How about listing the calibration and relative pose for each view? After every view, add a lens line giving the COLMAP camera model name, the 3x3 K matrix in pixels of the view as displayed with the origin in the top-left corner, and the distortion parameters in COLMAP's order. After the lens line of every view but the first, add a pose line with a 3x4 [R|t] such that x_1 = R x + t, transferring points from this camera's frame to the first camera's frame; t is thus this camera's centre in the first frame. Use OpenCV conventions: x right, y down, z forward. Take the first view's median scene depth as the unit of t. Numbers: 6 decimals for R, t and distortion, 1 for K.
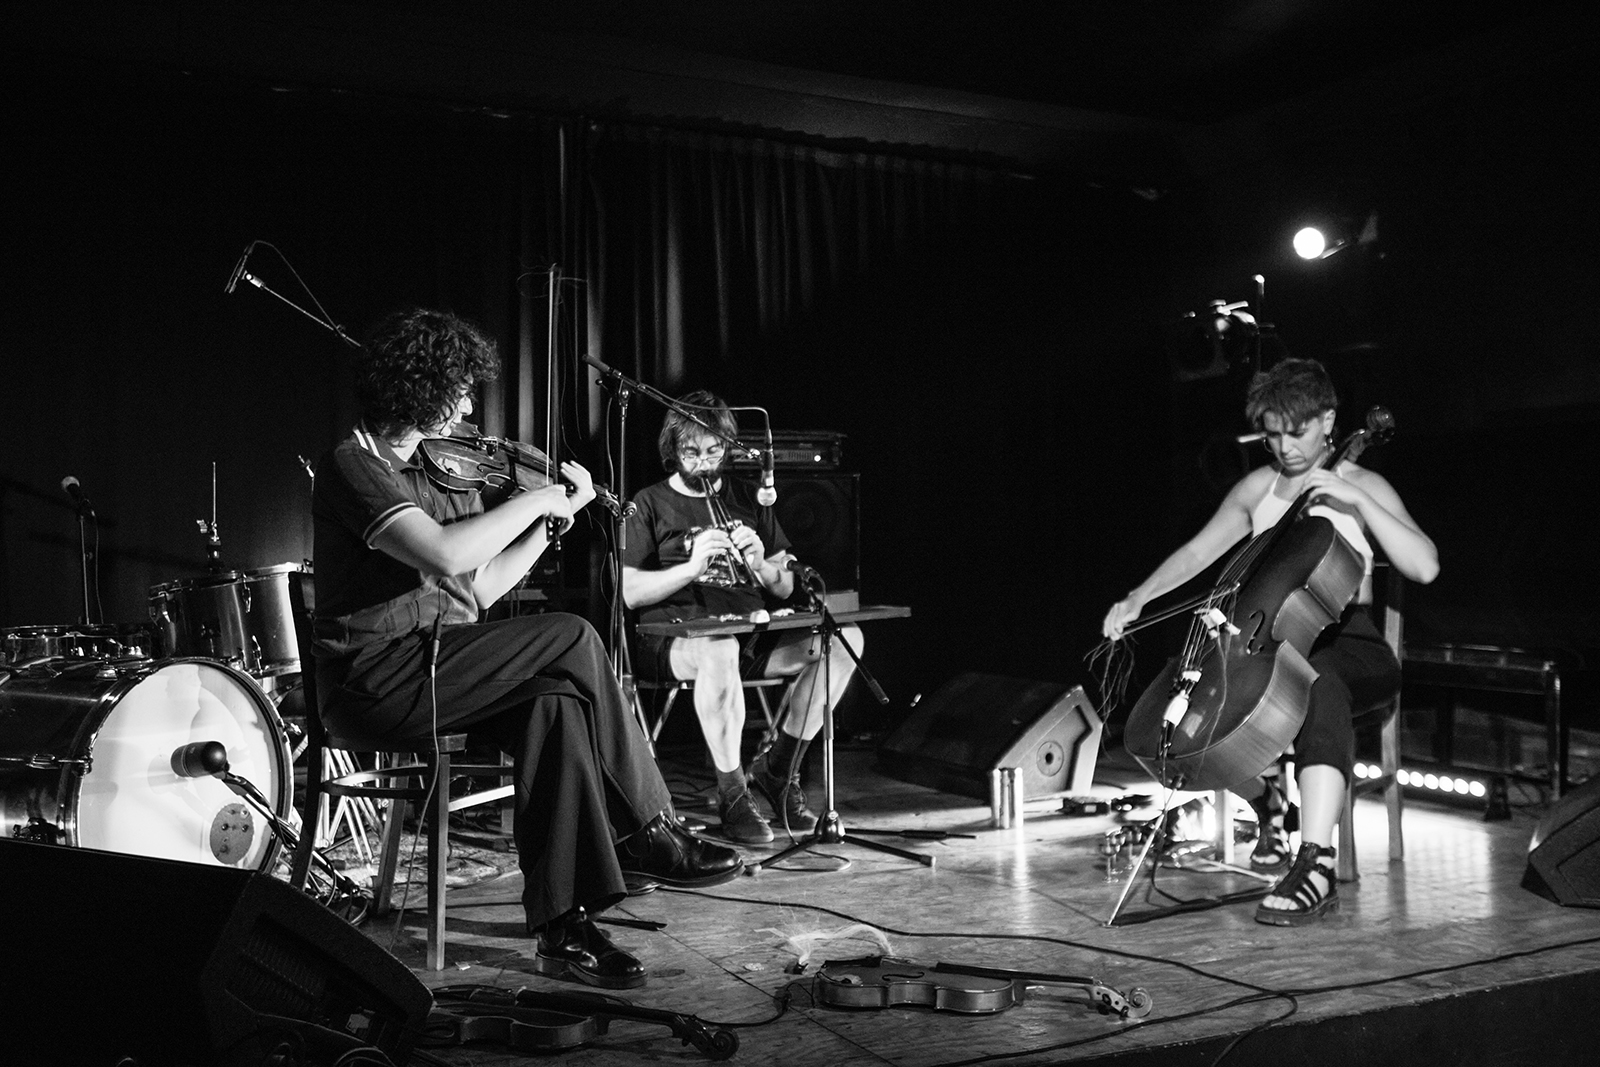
lens RADIAL K [[1609.7, 0, 790.2], [0, 1609.7, 524.7], [0, 0, 1]] dist [0.000287, 0.000000]
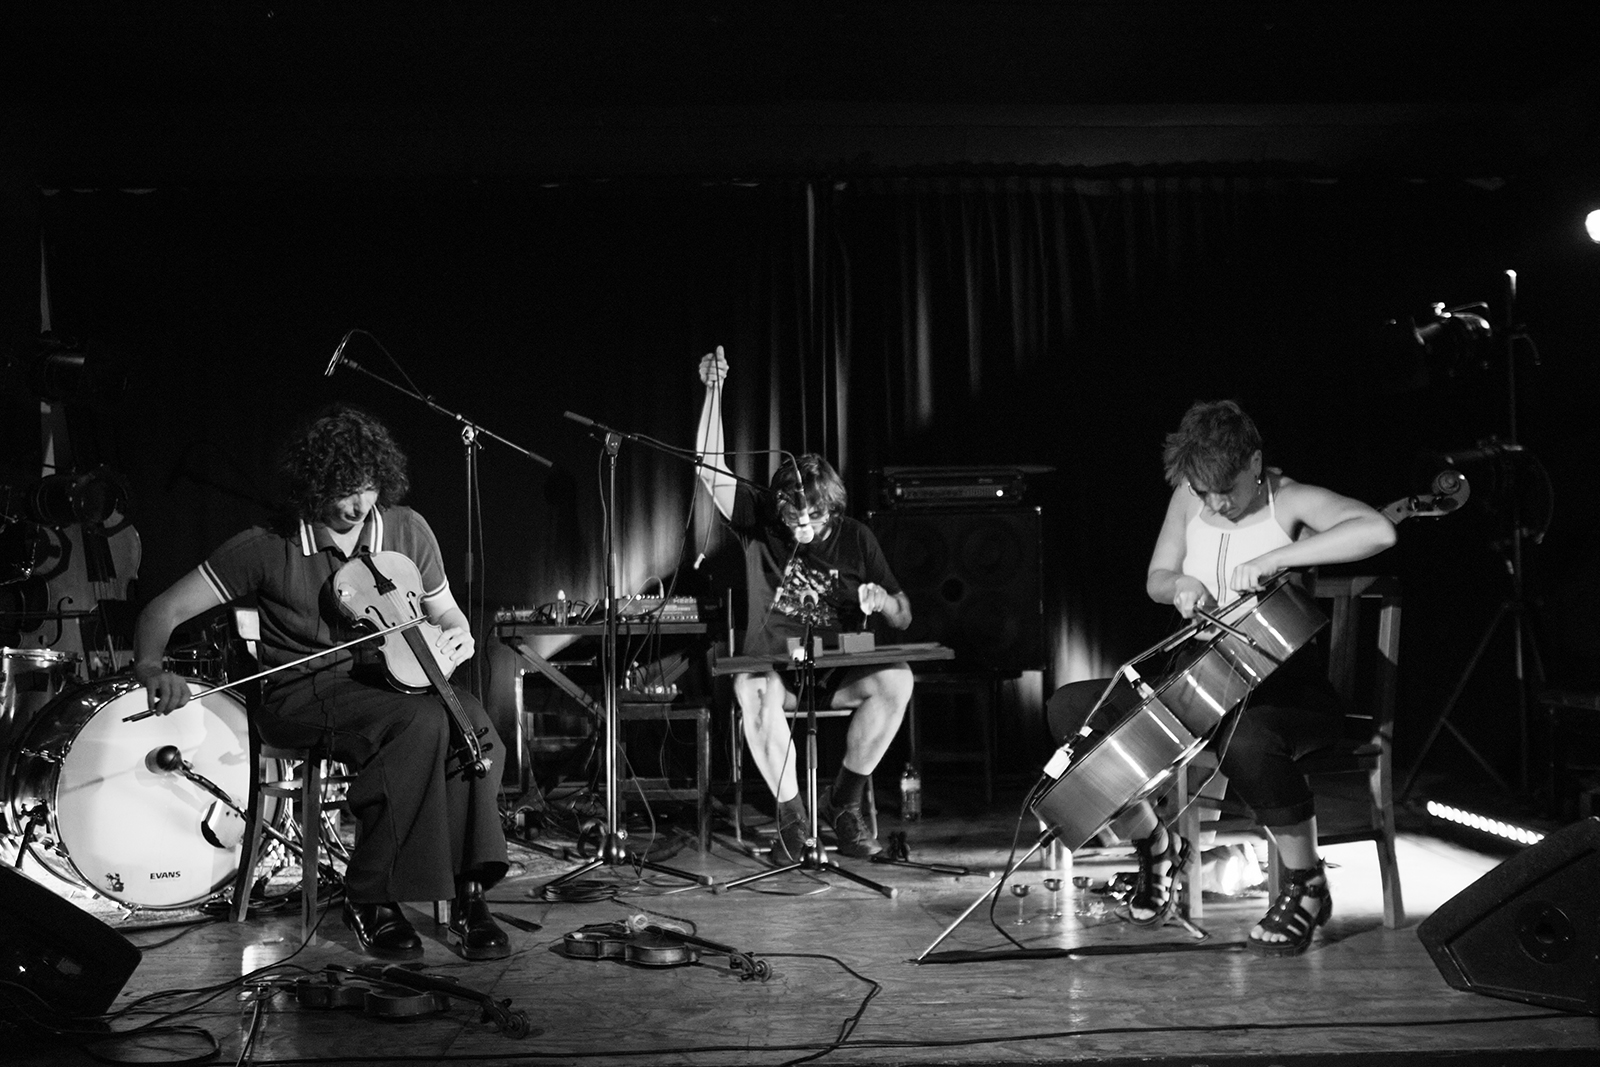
lens RADIAL K [[1609.7, 0, 802.4], [0, 1609.7, 531.5], [0, 0, 1]] dist [0.000287, 0.000000]
pose [[0.910964, -0.023131, -0.411837, 0.272994], [0.015484, 0.999640, -0.021897, 0.002218], [0.412195, 0.013570, 0.910995, 0.032618]]
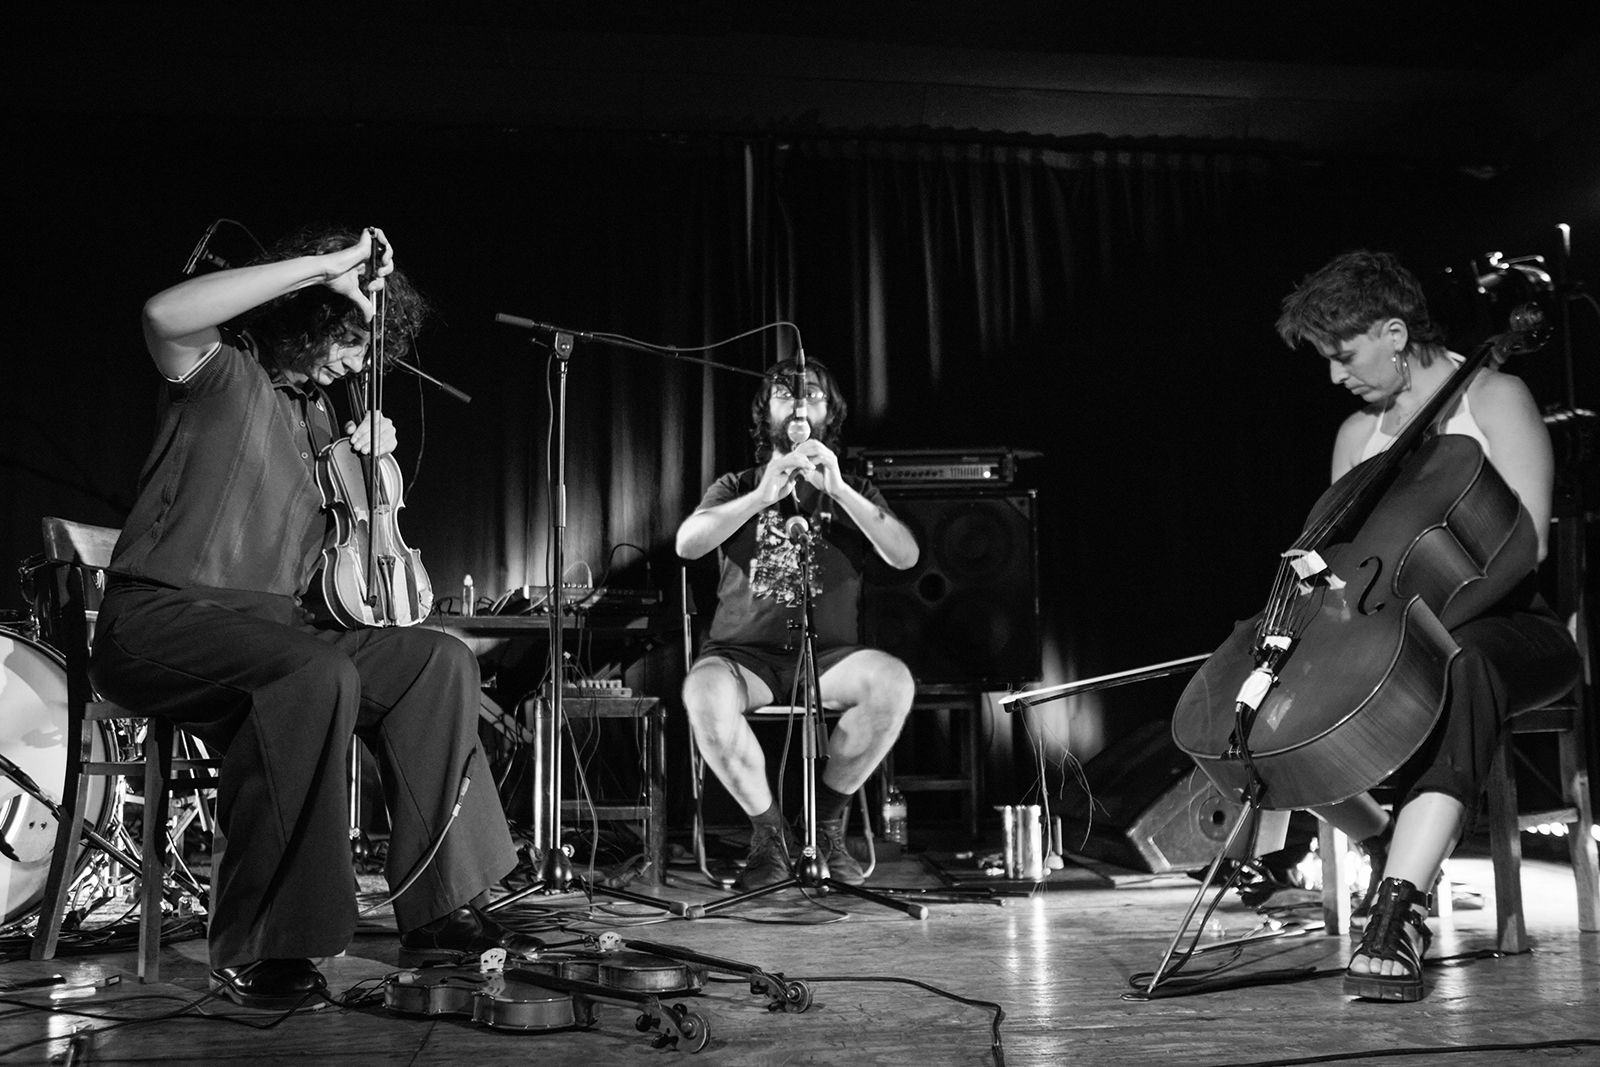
lens RADIAL K [[1609.7, 0, 806.4], [0, 1609.7, 534.8], [0, 0, 1]] dist [0.000287, 0.000000]
pose [[0.948057, -0.040144, -0.315558, 0.167873], [0.012530, 0.995948, -0.089054, 0.056756], [0.317855, 0.080474, 0.944718, 0.140688]]
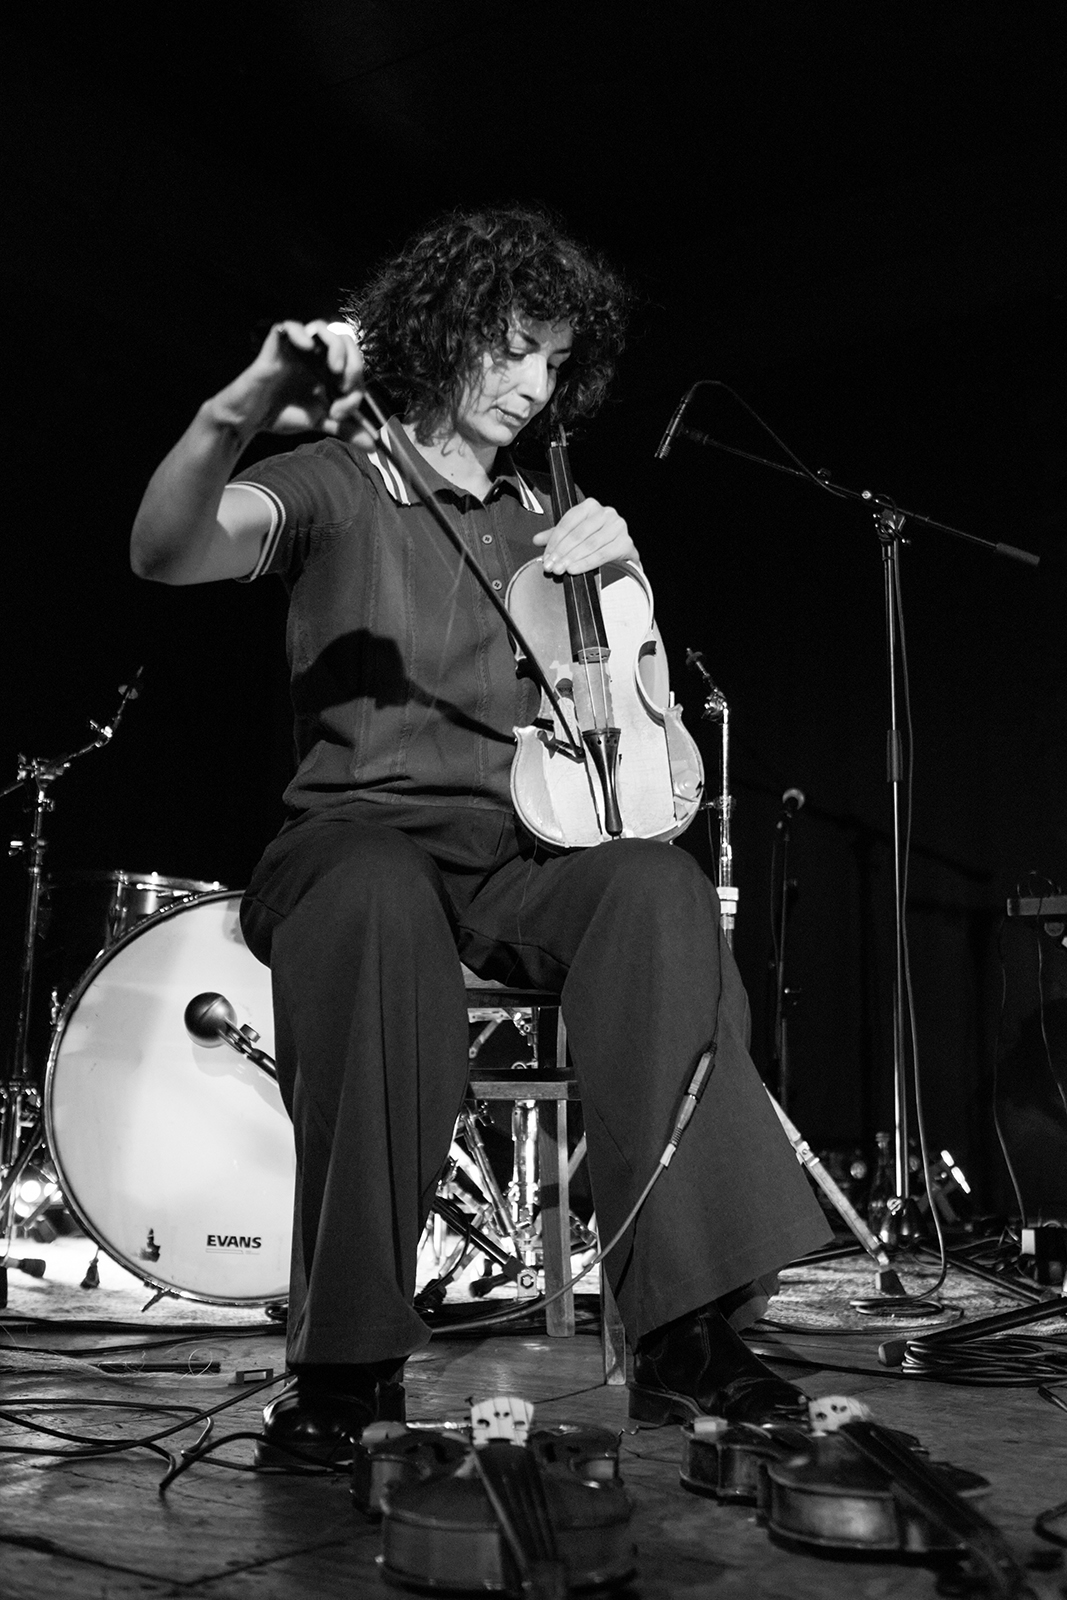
lens RADIAL K [[1778.2, 0, 595.0], [0, 1778.2, 742.9], [0, 0, 1]] dist [0.046932, 0.000000]
pose [[0.488265, -0.158868, -0.858113, 0.183310], [0.003193, 0.983609, -0.180285, 0.076320], [0.872690, 0.085287, 0.480769, 0.350674]]
